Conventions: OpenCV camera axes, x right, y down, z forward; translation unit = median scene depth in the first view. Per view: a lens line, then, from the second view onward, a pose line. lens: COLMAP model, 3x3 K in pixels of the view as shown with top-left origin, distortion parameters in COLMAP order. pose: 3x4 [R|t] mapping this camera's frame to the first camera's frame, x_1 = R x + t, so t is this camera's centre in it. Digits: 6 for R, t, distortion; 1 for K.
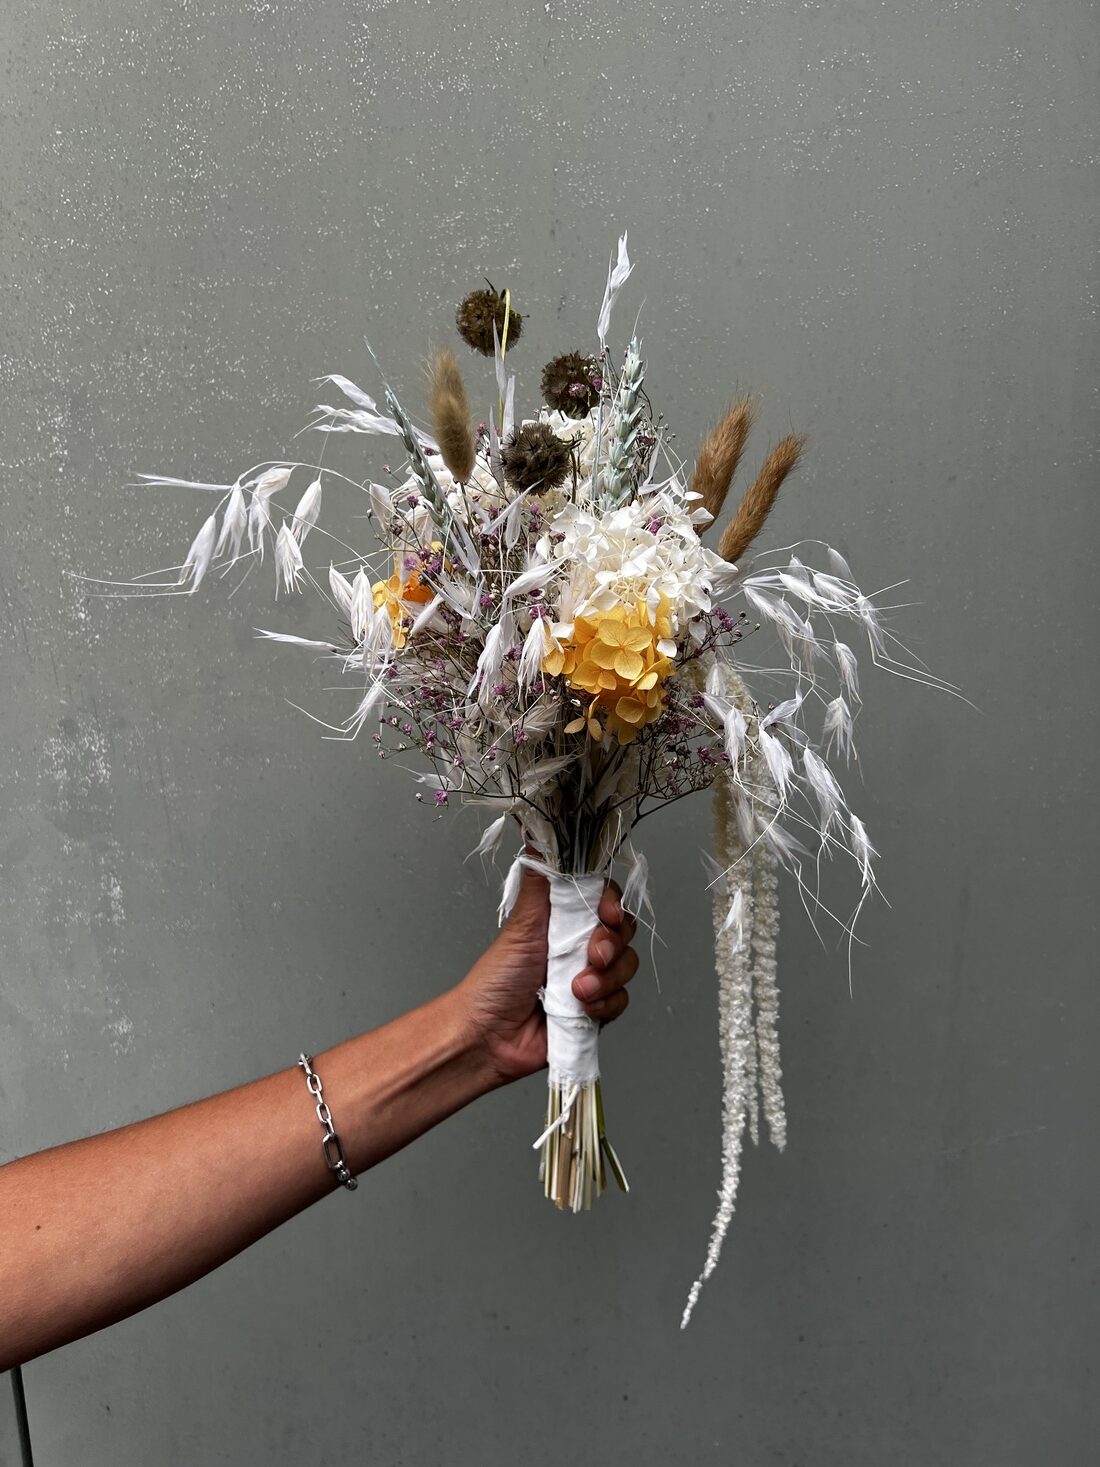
lens RADIAL K [[1126.8, 0, 548.2], [0, 1126.8, 757.3], [0, 0, 1]] dist [0.004738, -0.010297]
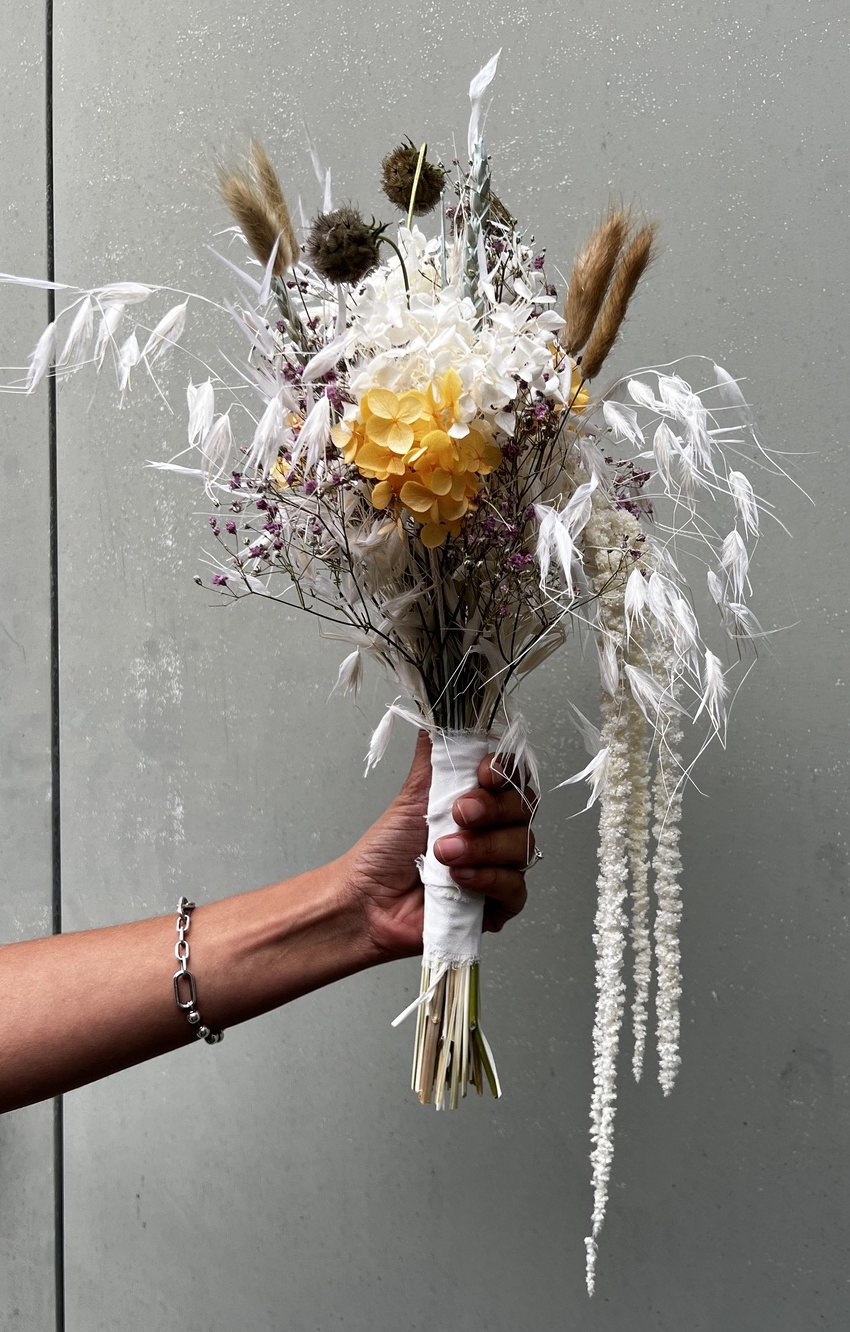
lens RADIAL K [[1206.6, 0, 425.0], [0, 1206.6, 666.0], [0, 0, 1]] dist [0.009762, -0.005732]
pose [[0.938554, 0.037698, -0.343067, 0.236523], [-0.084196, 0.988994, -0.121666, 0.122060], [0.334704, 0.143075, 0.931398, 0.037089]]
